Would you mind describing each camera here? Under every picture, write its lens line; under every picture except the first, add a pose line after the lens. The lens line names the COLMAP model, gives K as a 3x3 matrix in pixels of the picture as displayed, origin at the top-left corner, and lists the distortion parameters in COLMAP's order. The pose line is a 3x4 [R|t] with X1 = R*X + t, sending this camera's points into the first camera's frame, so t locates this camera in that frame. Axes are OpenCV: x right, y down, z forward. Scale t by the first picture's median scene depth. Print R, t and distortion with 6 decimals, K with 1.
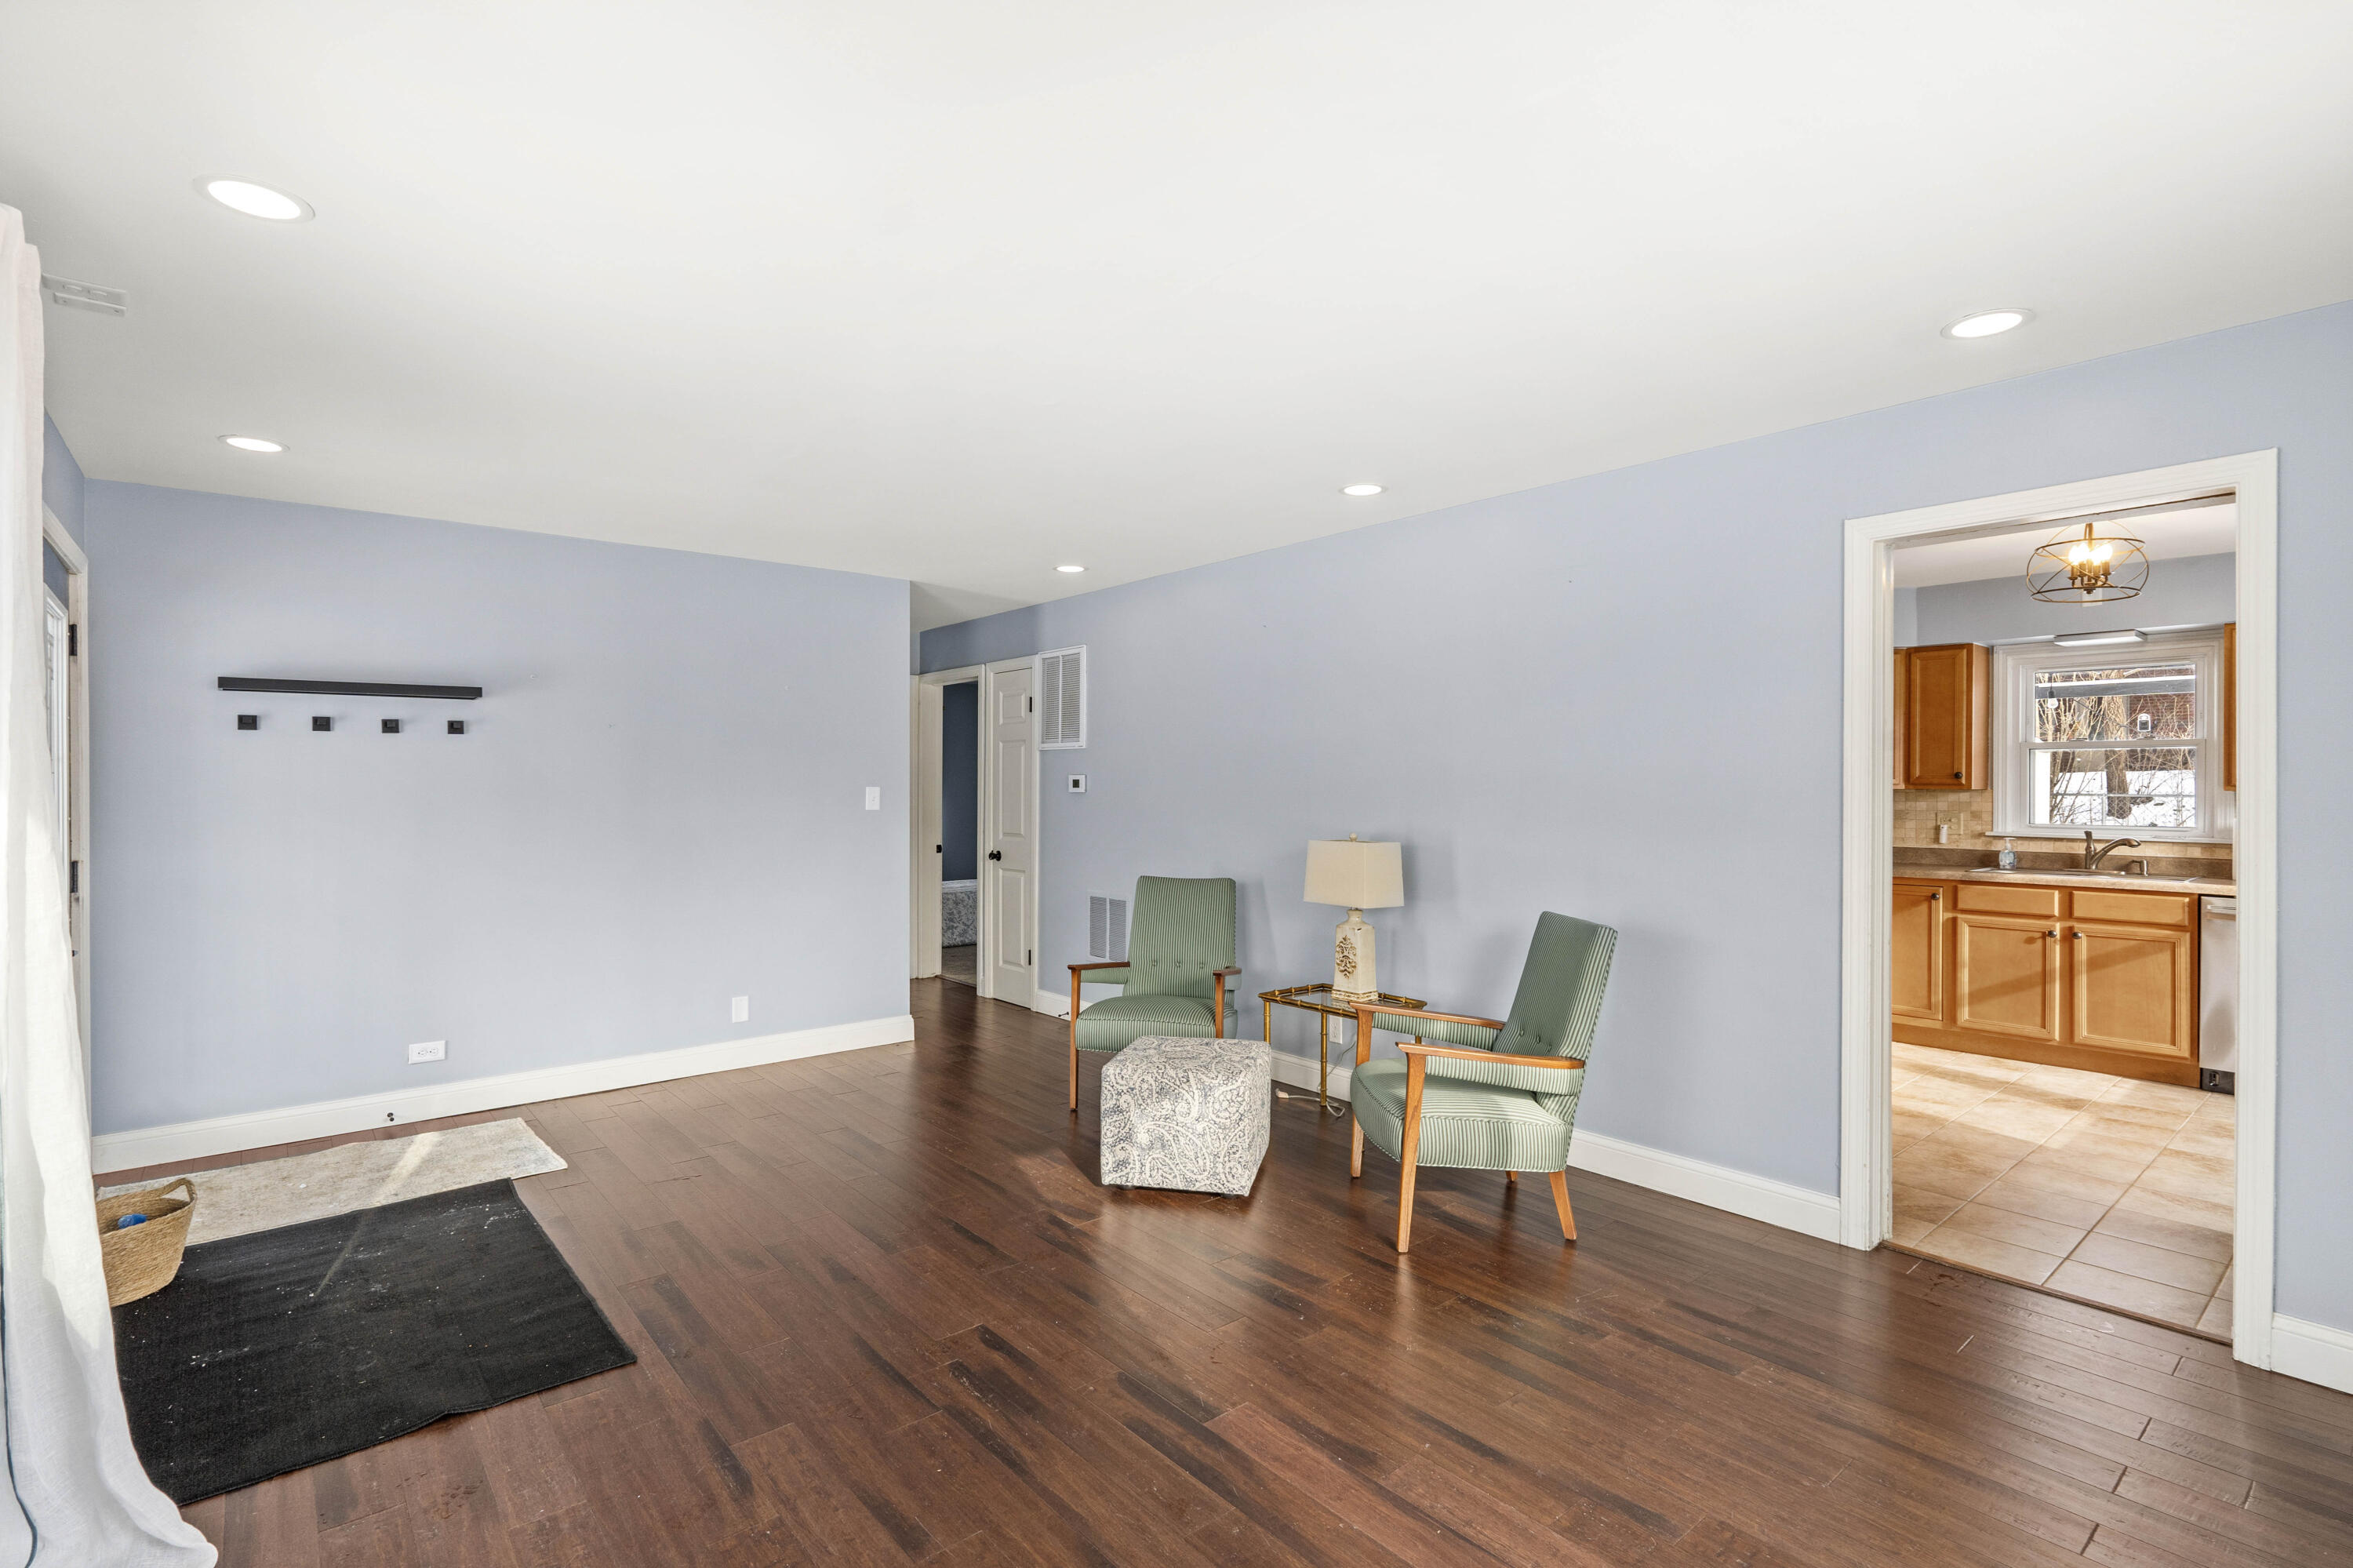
lens RADIAL K [[1078.4, 0, 1196.1], [0, 1078.4, 786.9], [0, 0, 1]] dist [-0.002398, 0.000368]
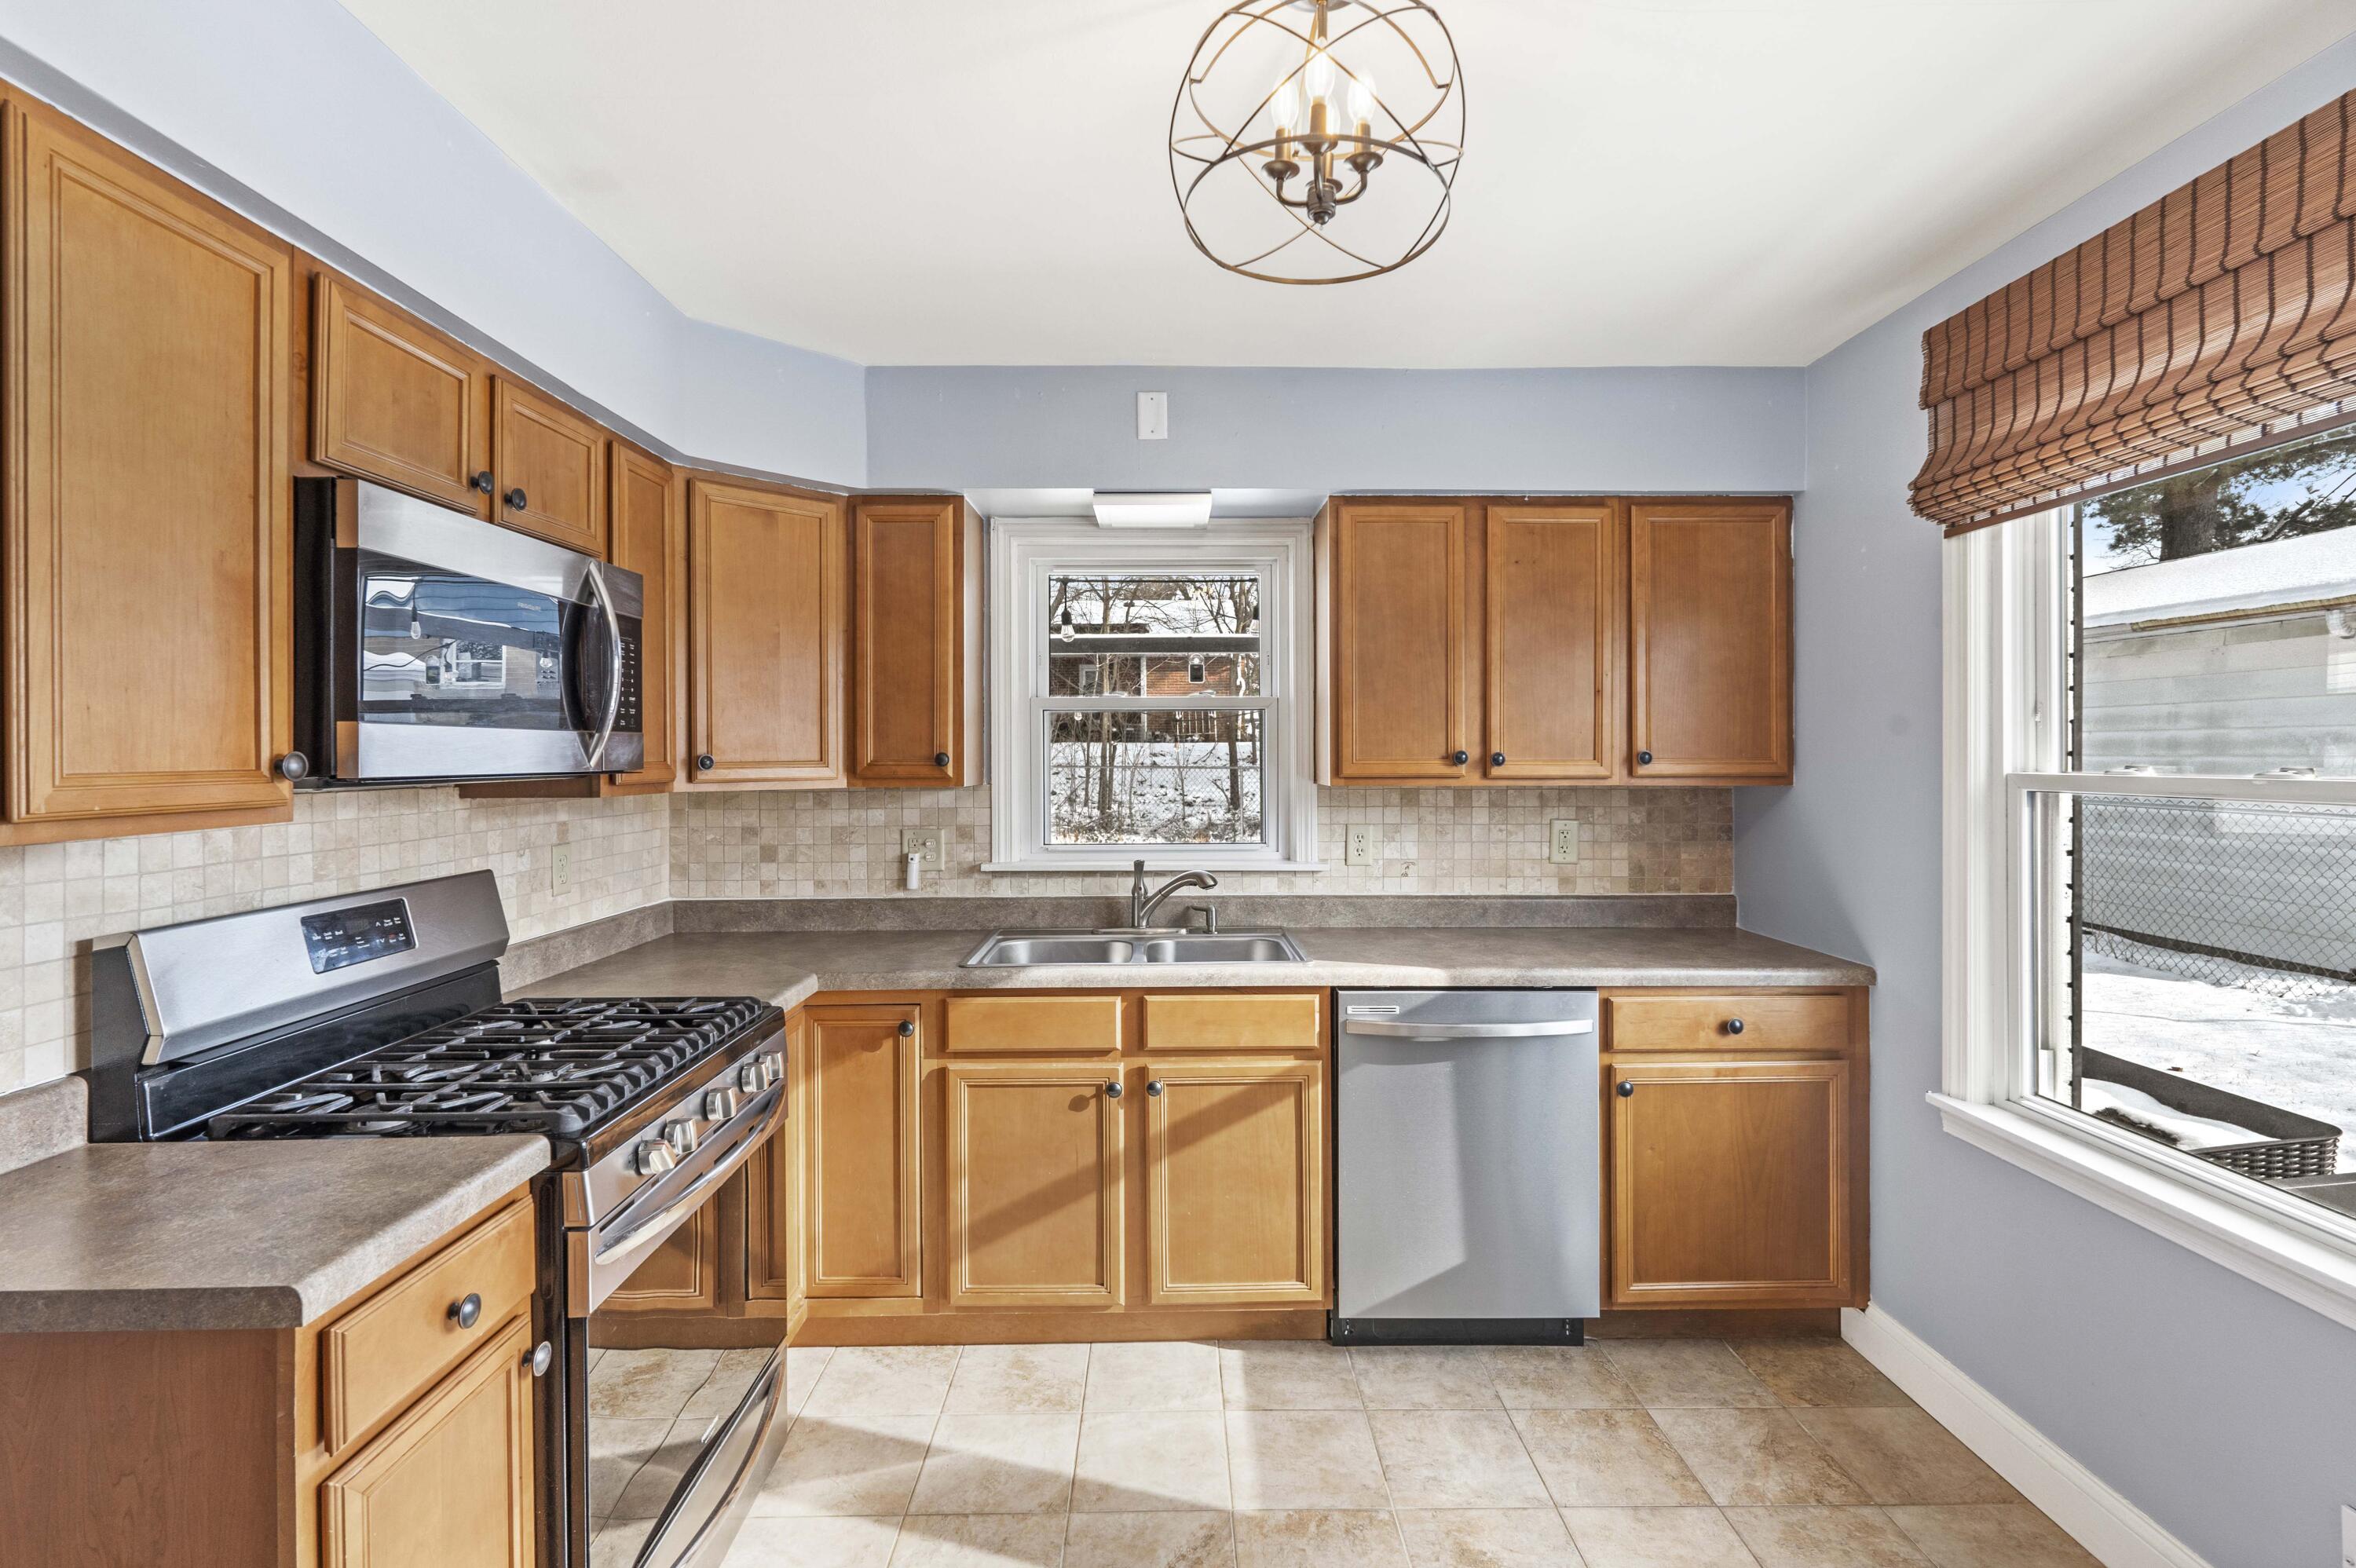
lens RADIAL K [[1079.6, 0, 1173.2], [0, 1079.6, 750.3], [0, 0, 1]] dist [-0.002398, 0.000368]
pose [[0.645428, -0.005662, 0.763800, 0.420166], [0.007920, 0.999968, 0.000720, -0.015185], [-0.763780, 0.005584, 0.645452, 0.632270]]
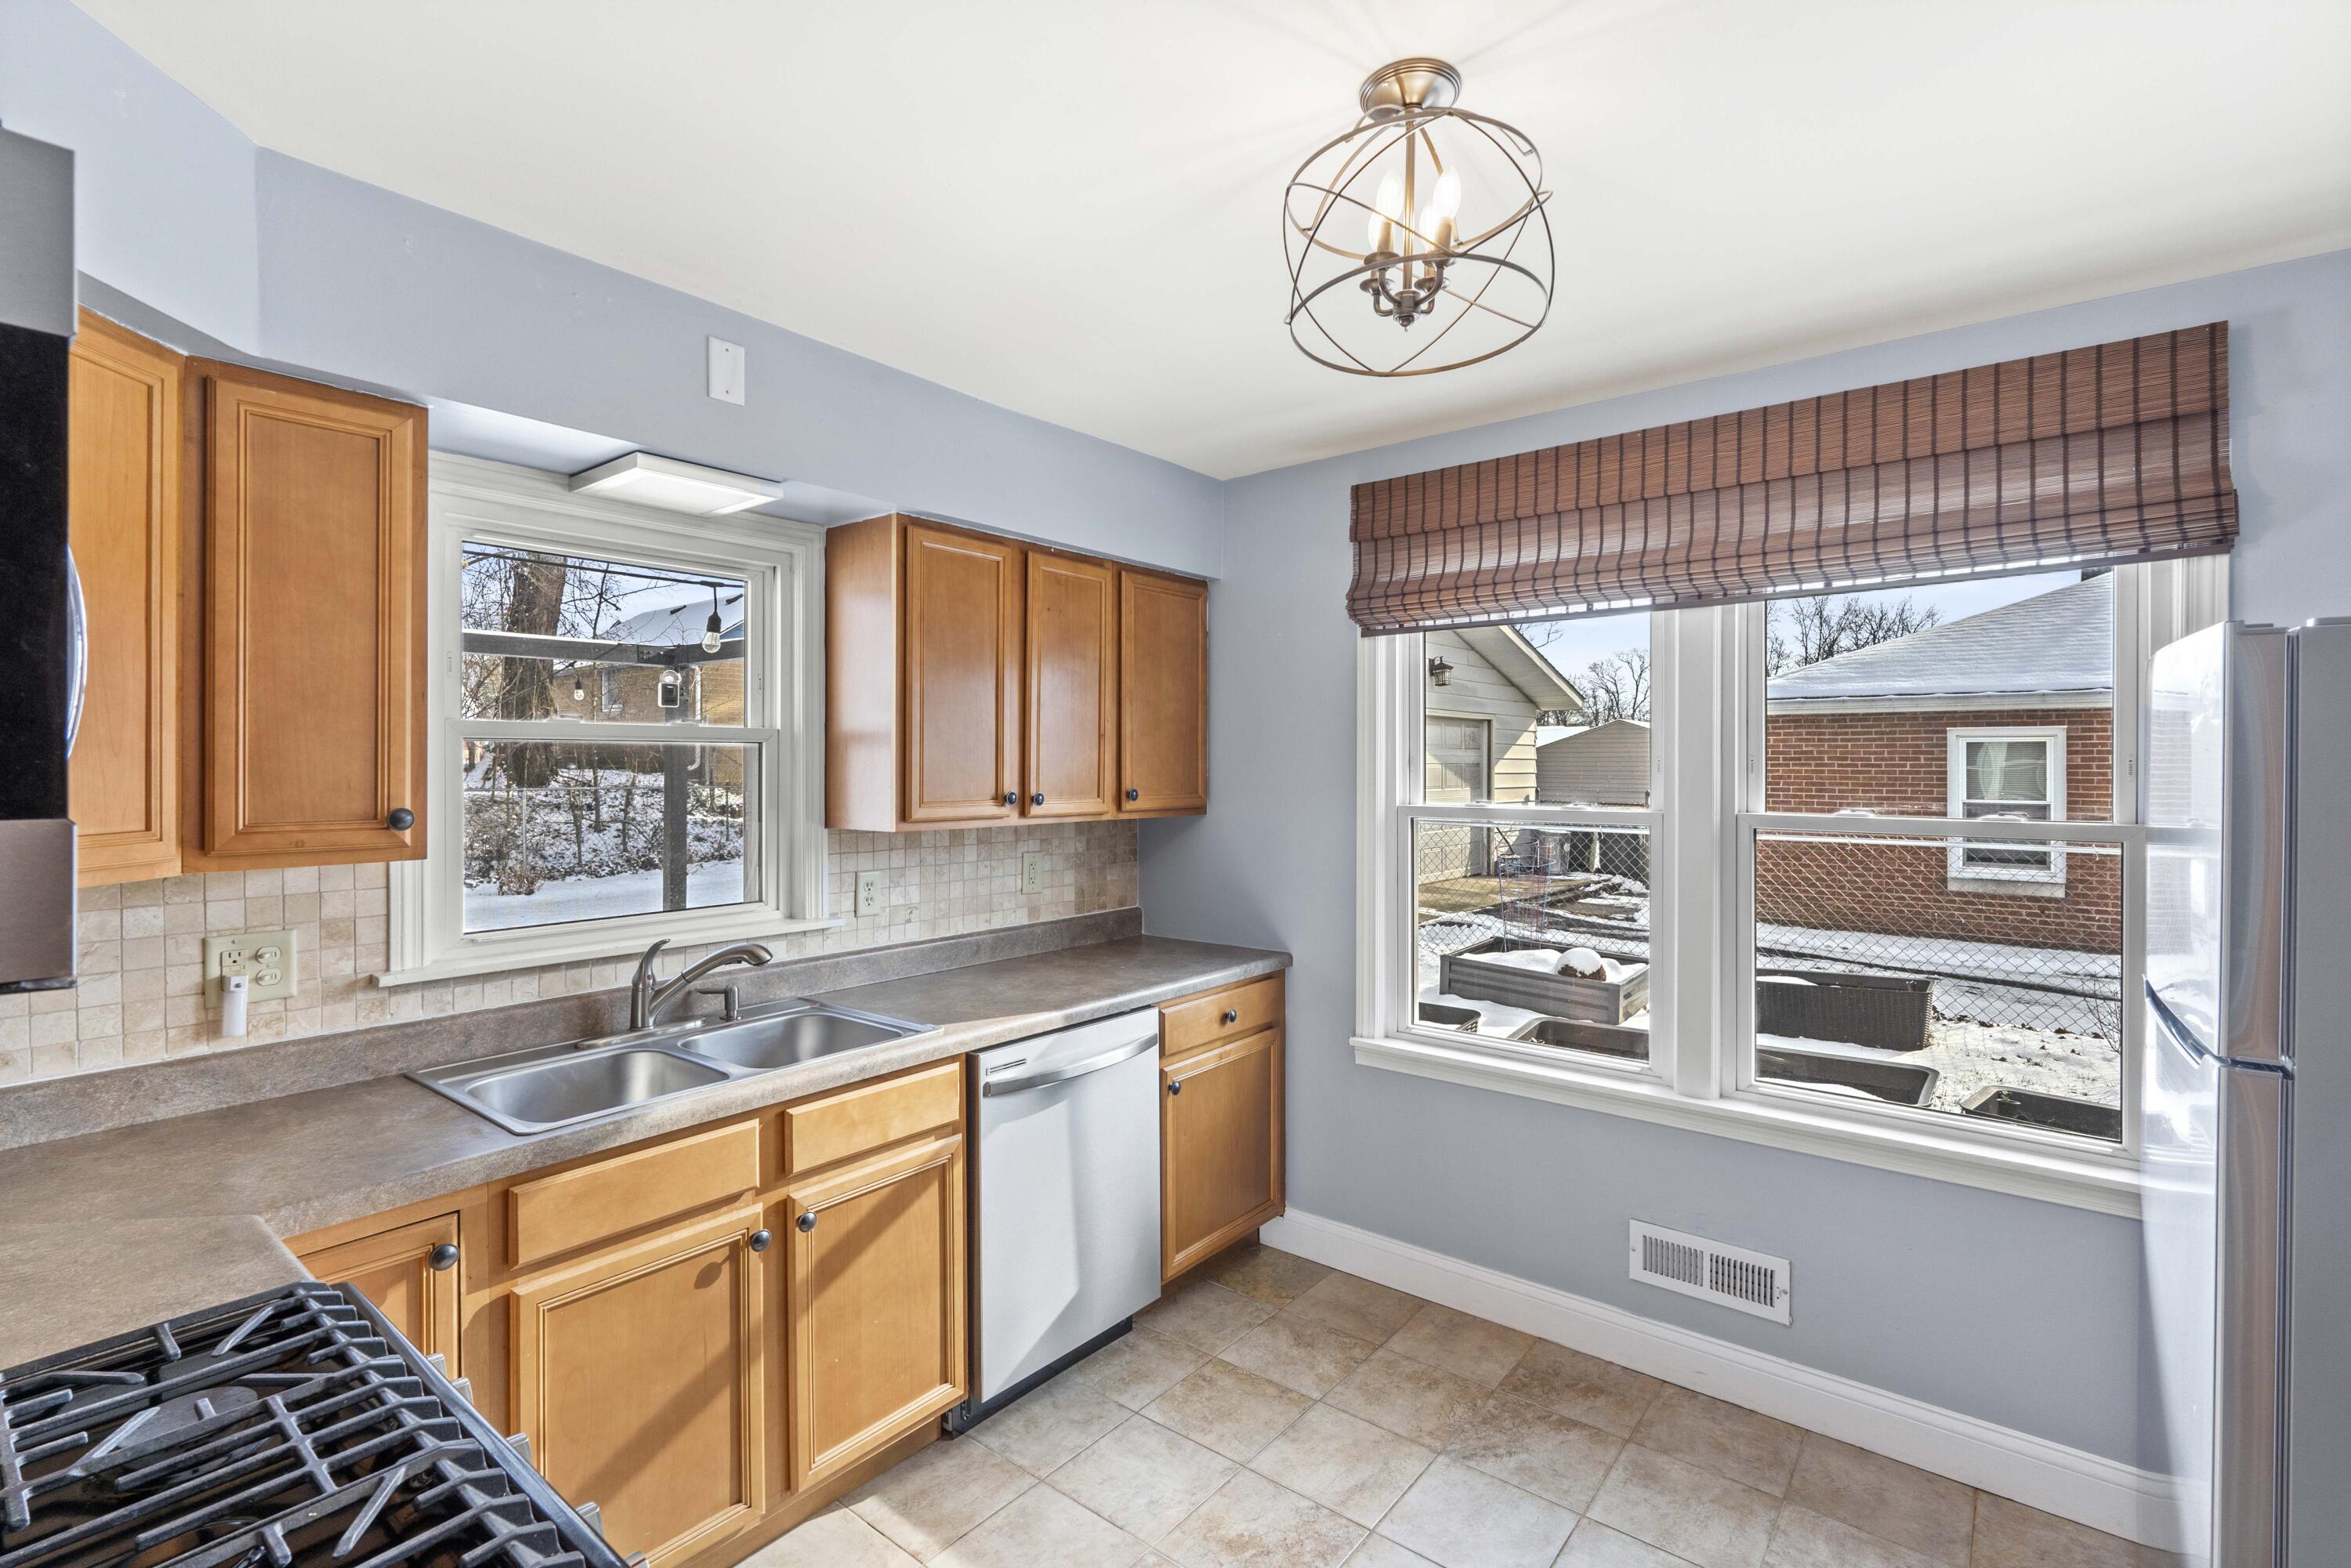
lens RADIAL K [[1077.4, 0, 1175.8], [0, 1077.4, 759.3], [0, 0, 1]] dist [-0.002398, 0.000368]
pose [[-0.186067, -0.001539, 0.982536, 0.379697], [0.000455, 0.999999, 0.001653, -0.029843], [-0.982537, 0.000755, -0.186066, 0.881226]]
